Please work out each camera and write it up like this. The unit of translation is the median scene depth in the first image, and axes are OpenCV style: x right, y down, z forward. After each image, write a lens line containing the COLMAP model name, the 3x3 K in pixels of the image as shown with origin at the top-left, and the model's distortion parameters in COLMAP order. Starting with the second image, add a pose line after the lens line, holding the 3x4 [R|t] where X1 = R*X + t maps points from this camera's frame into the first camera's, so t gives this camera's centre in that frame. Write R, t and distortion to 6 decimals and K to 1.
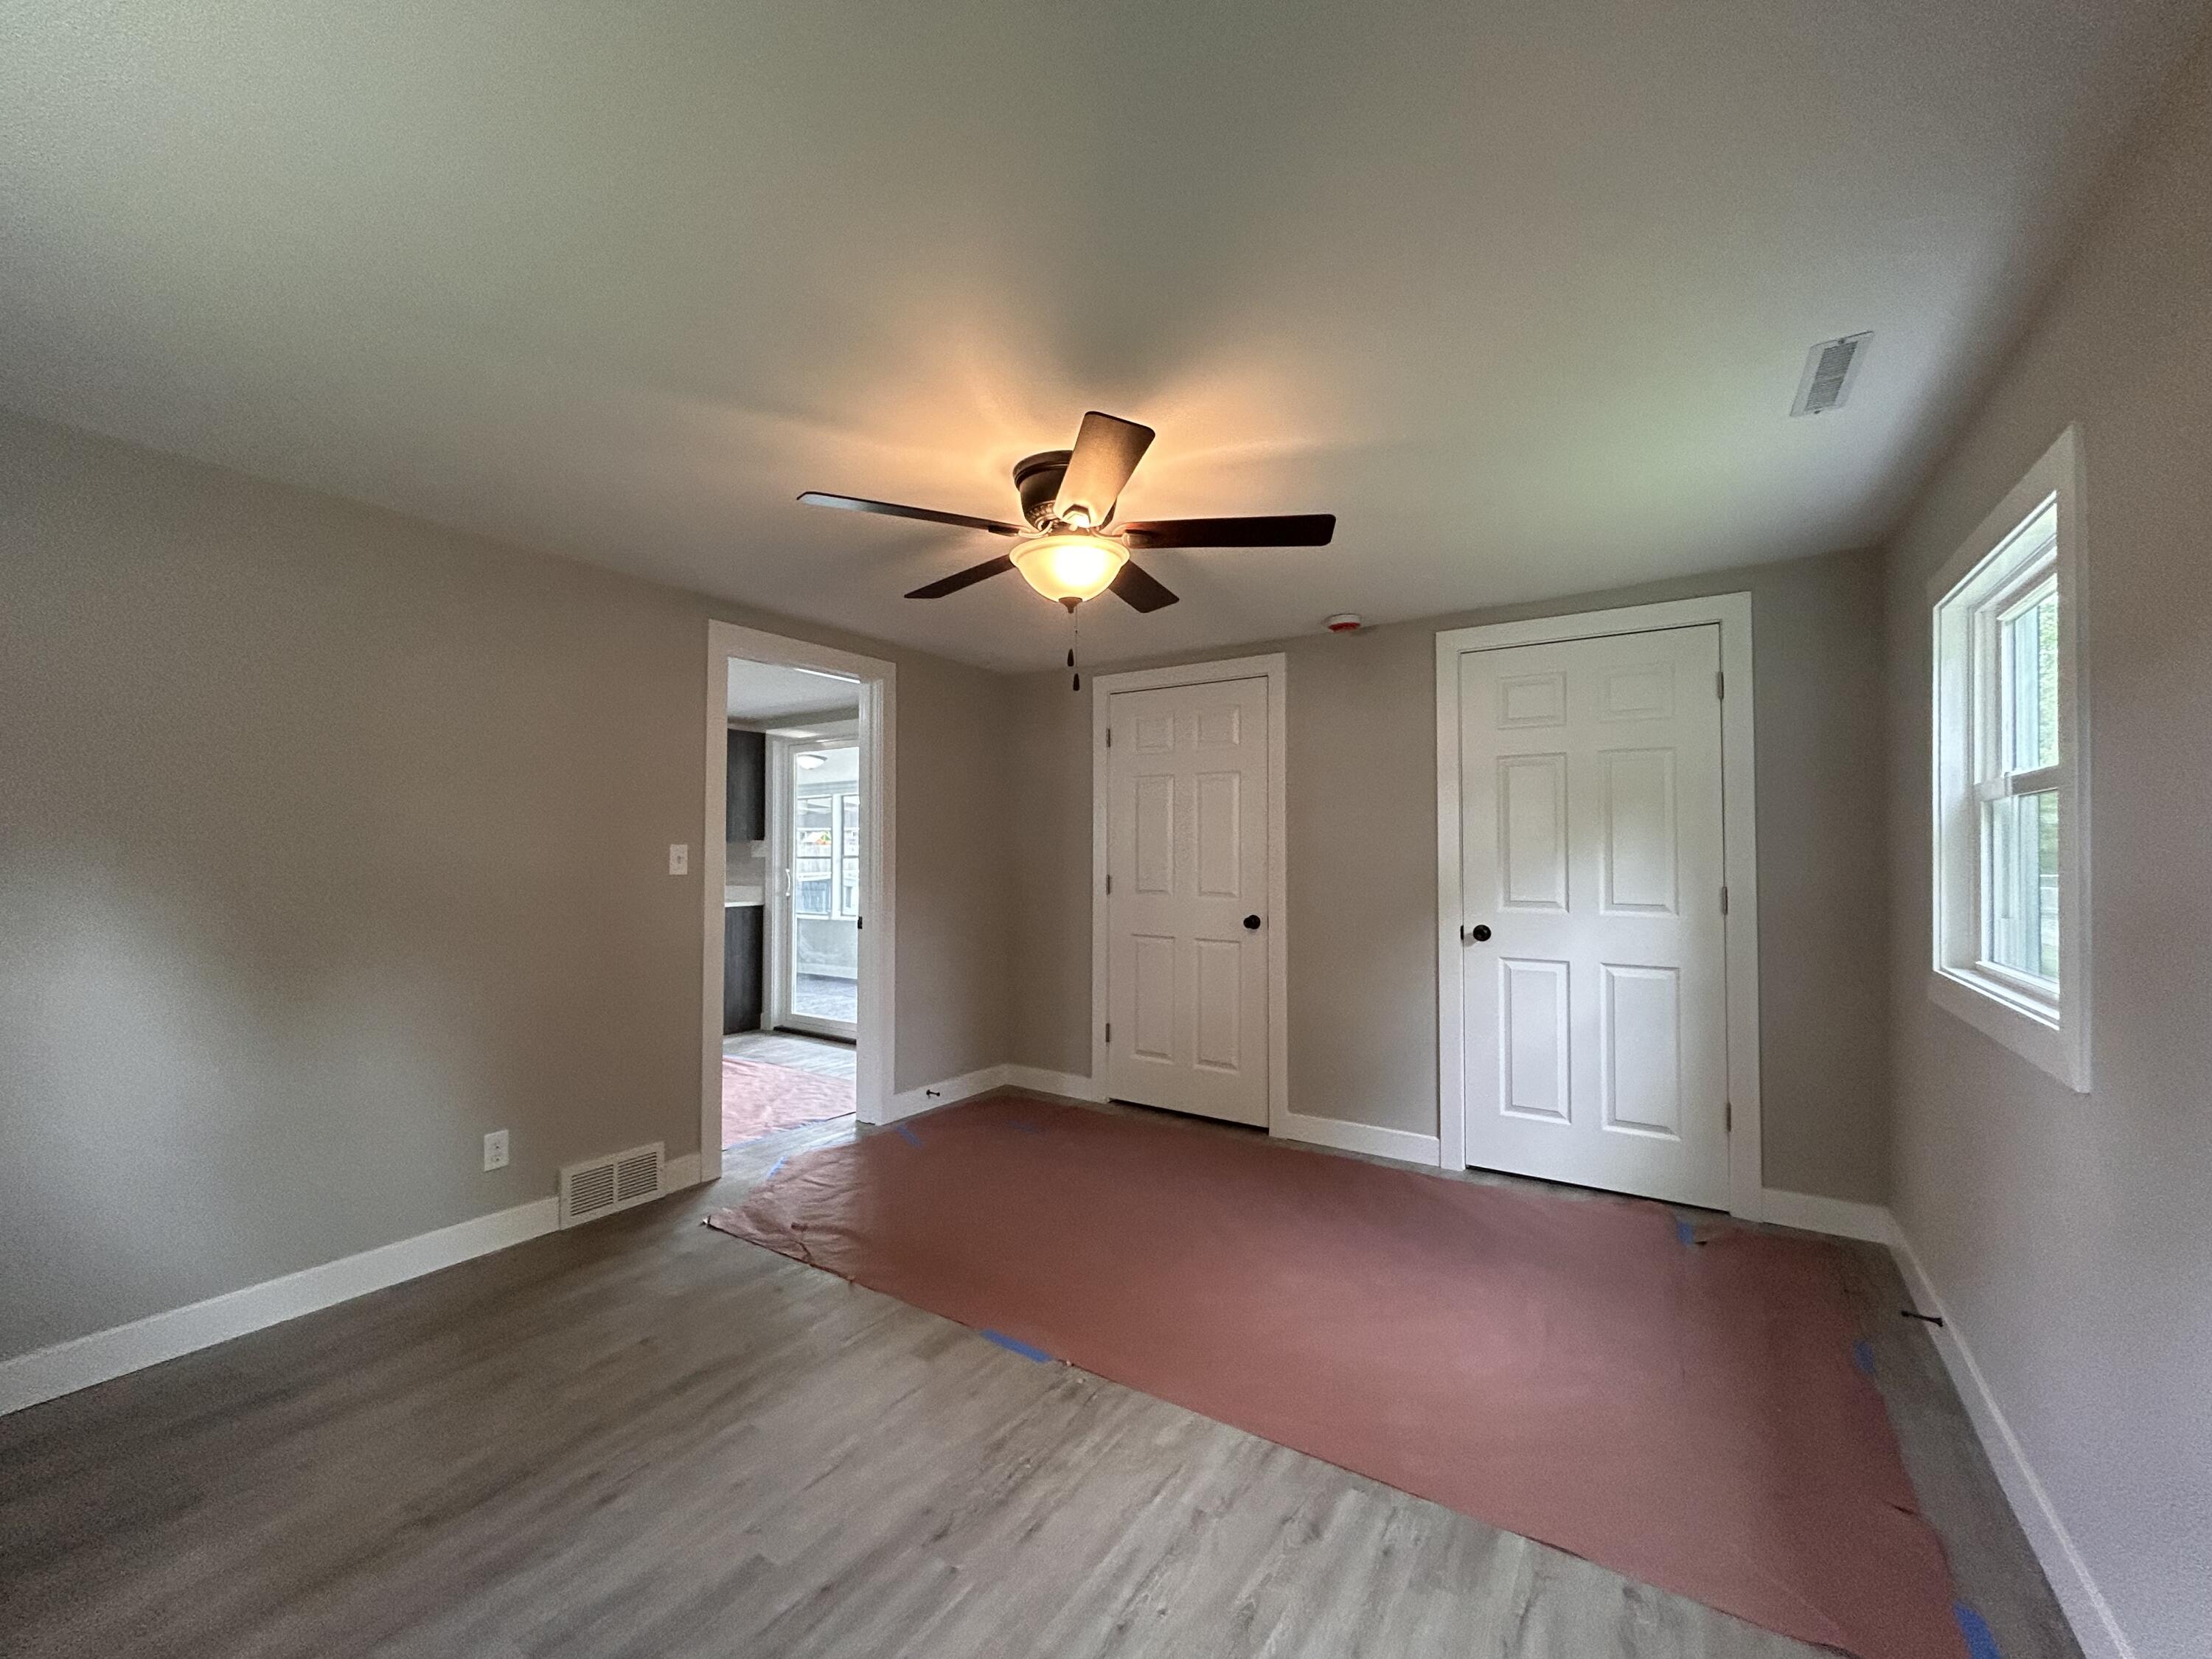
lens RADIAL K [[893.7, 0, 1106.0], [0, 893.7, 829.5], [0, 0, 1]] dist [0.000637, 0.000115]
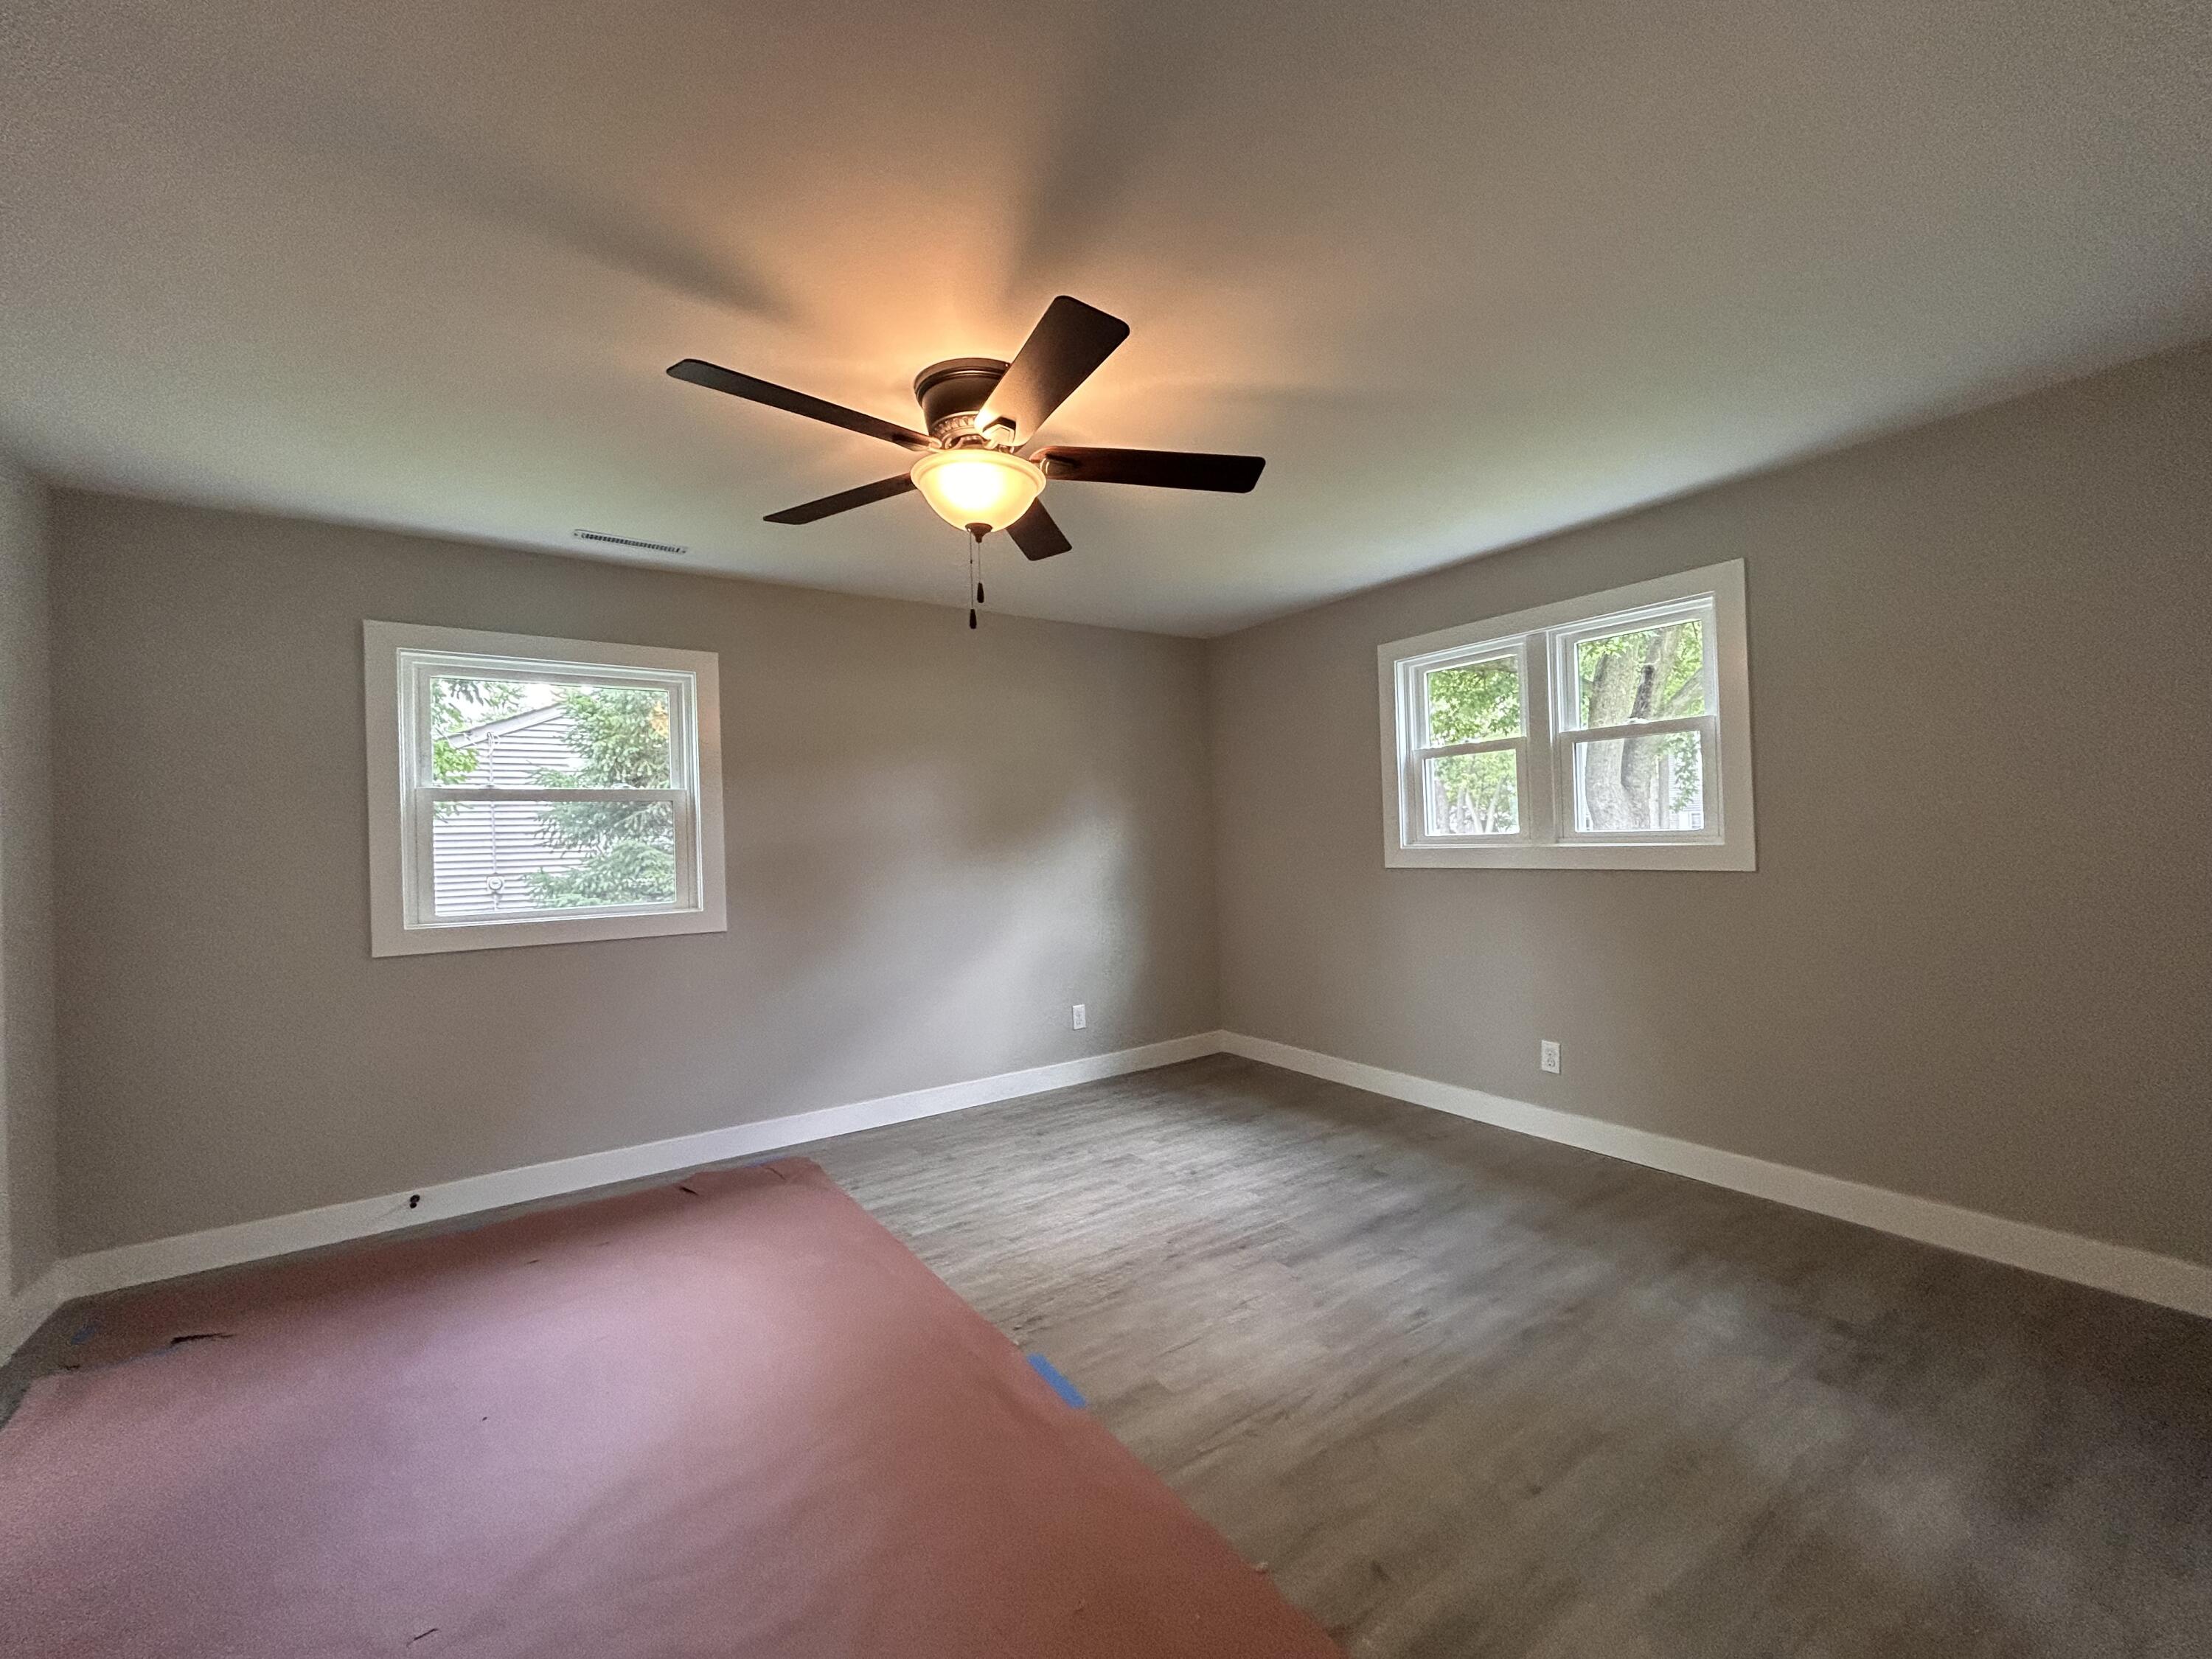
lens RADIAL K [[893.7, 0, 1106.0], [0, 893.7, 829.5], [0, 0, 1]] dist [0.000637, 0.000115]
pose [[-0.926577, 0.035701, 0.374407, -0.617550], [0.025425, 0.999153, -0.032351, 0.097224], [-0.375245, -0.020456, -0.926700, 2.254163]]
